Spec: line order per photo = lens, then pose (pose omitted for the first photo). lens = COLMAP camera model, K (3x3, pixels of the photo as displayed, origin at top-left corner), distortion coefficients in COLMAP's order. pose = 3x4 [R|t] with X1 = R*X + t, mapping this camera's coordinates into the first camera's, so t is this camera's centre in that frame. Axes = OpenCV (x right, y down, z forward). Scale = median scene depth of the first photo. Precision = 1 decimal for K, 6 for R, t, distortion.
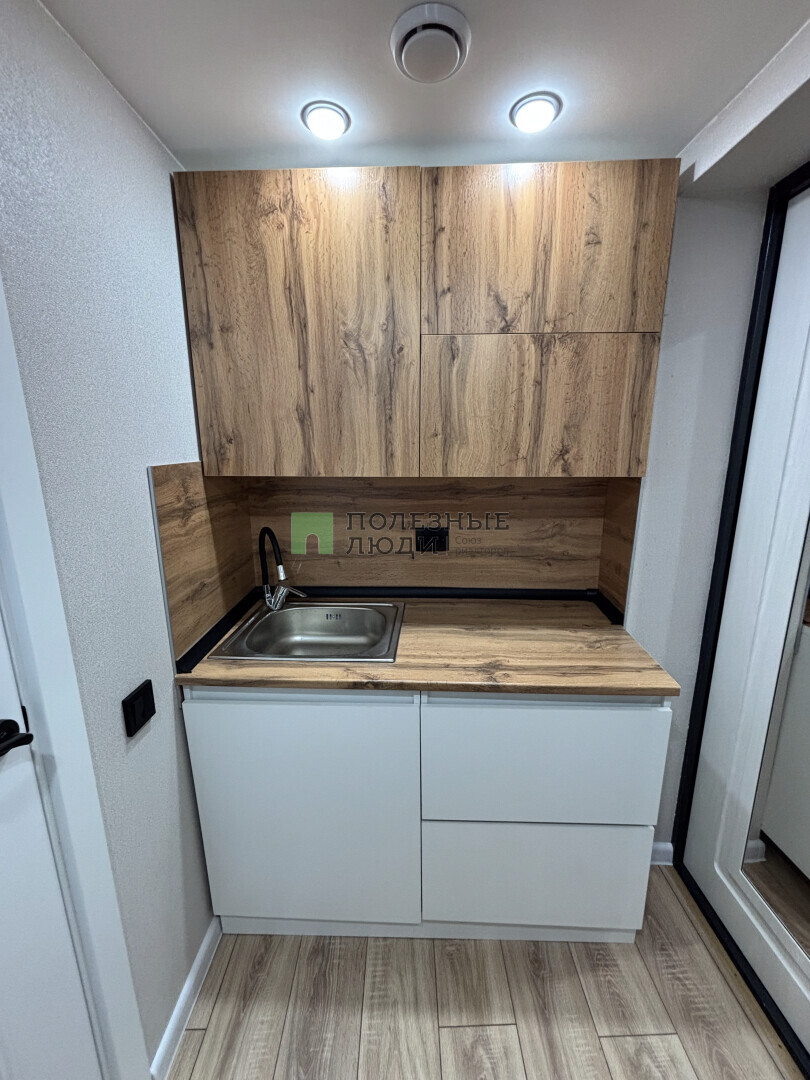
lens RADIAL K [[439.1, 0, 408.4], [0, 439.1, 535.6], [0, 0, 1]] dist [-0.003646, 0.002030]
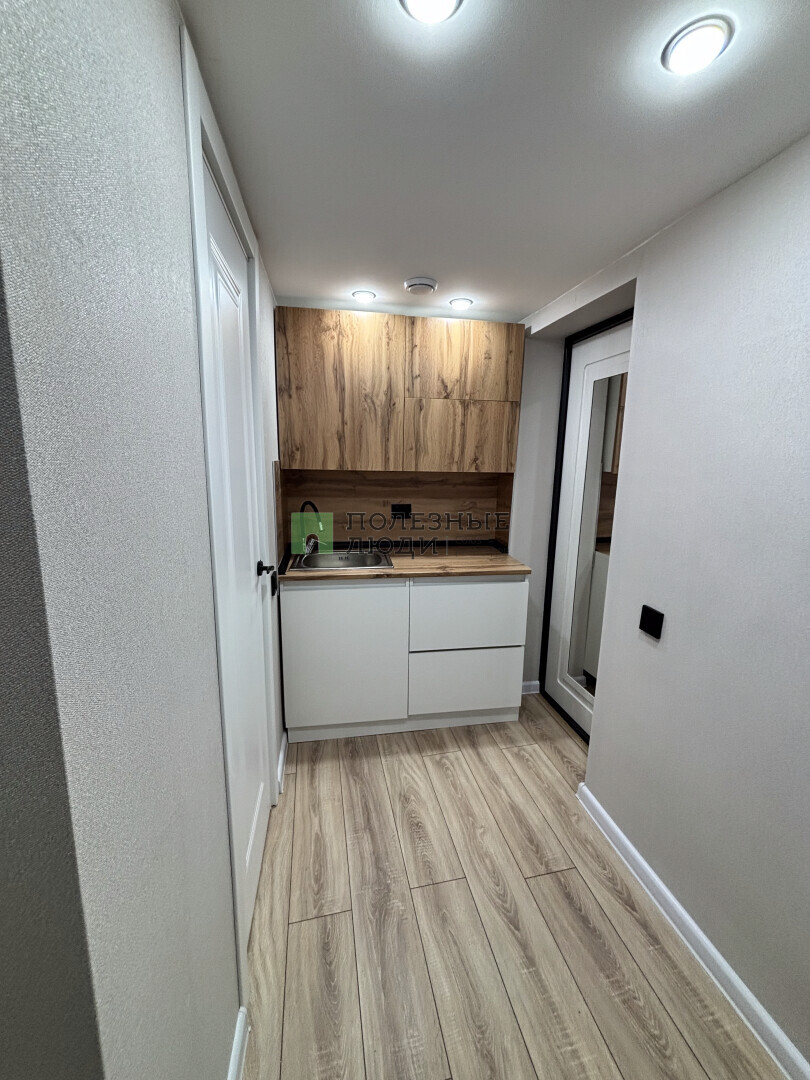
lens RADIAL K [[439.1, 0, 407.5], [0, 439.1, 536.8], [0, 0, 1]] dist [-0.003646, 0.002030]
pose [[0.979221, -0.014124, 0.202304, -0.354934], [0.020569, 0.999344, -0.029793, 0.212065], [-0.201751, 0.033335, 0.978869, -0.862819]]
